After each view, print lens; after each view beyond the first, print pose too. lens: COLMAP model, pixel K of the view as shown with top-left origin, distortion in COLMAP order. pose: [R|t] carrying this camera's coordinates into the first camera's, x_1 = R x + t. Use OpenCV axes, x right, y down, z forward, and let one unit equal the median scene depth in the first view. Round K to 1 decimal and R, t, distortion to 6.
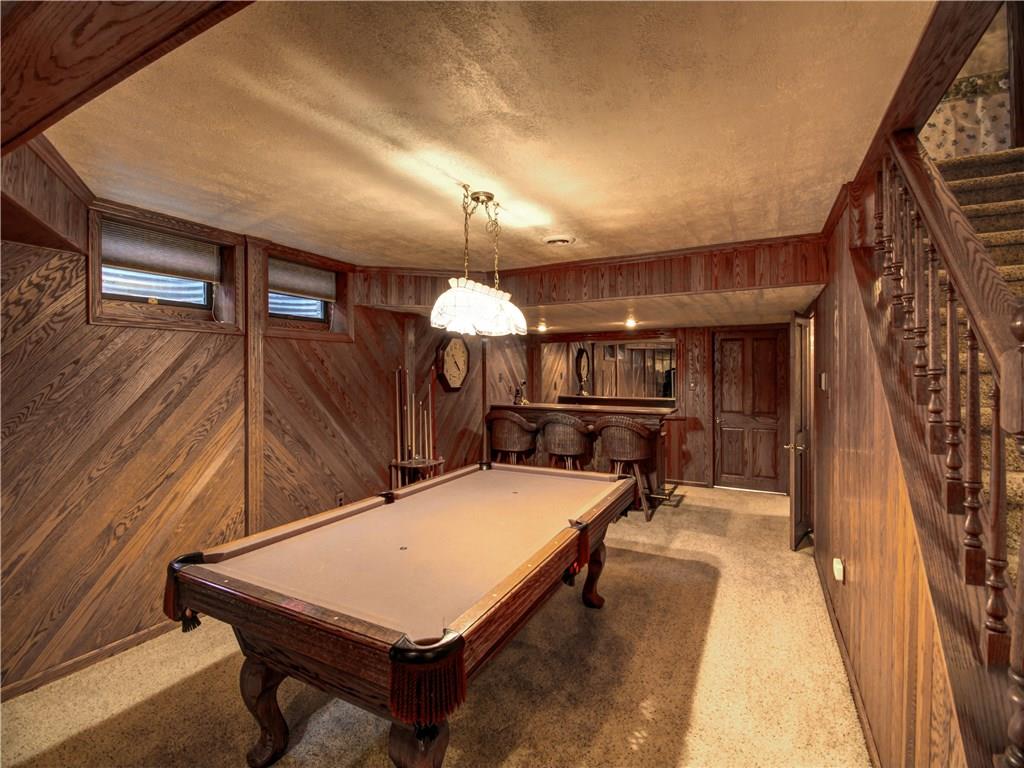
lens RADIAL K [[473.1, 0, 508.3], [0, 473.1, 377.6], [0, 0, 1]] dist [-0.002793, -0.000217]
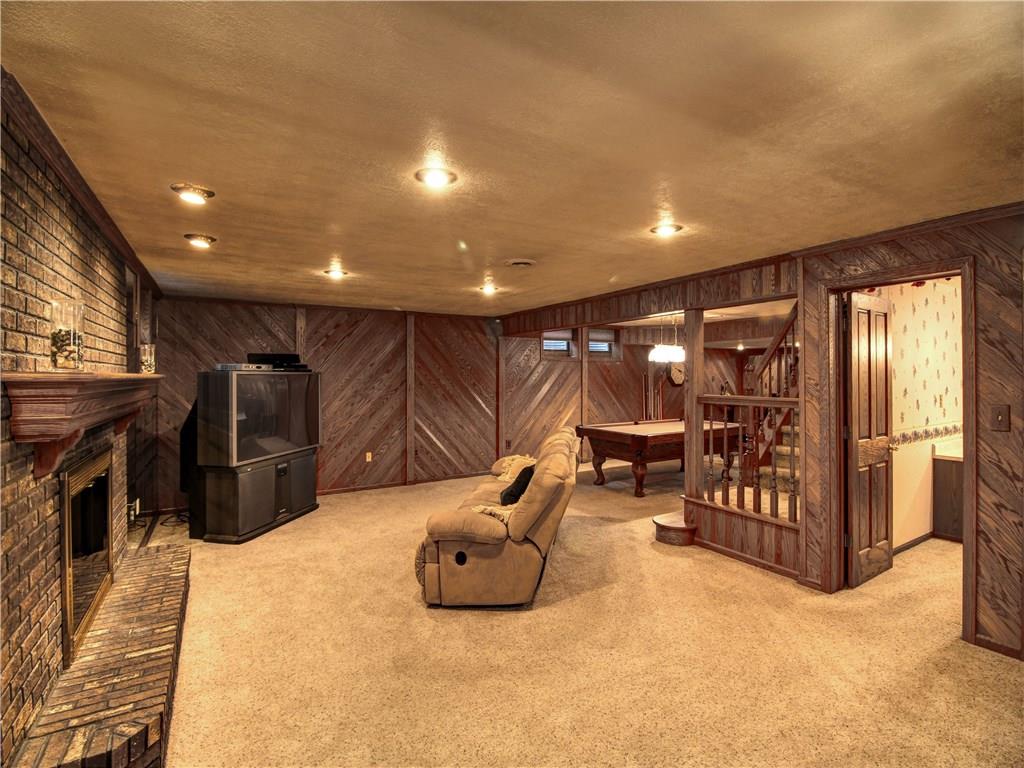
lens RADIAL K [[473.1, 0, 512.1], [0, 473.1, 377.4], [0, 0, 1]] dist [-0.002793, -0.000217]
pose [[0.859986, 0.003970, -0.510302, 0.394530], [-0.006440, 0.999975, -0.003073, 0.007973], [0.510277, 0.005929, 0.859990, -1.287948]]
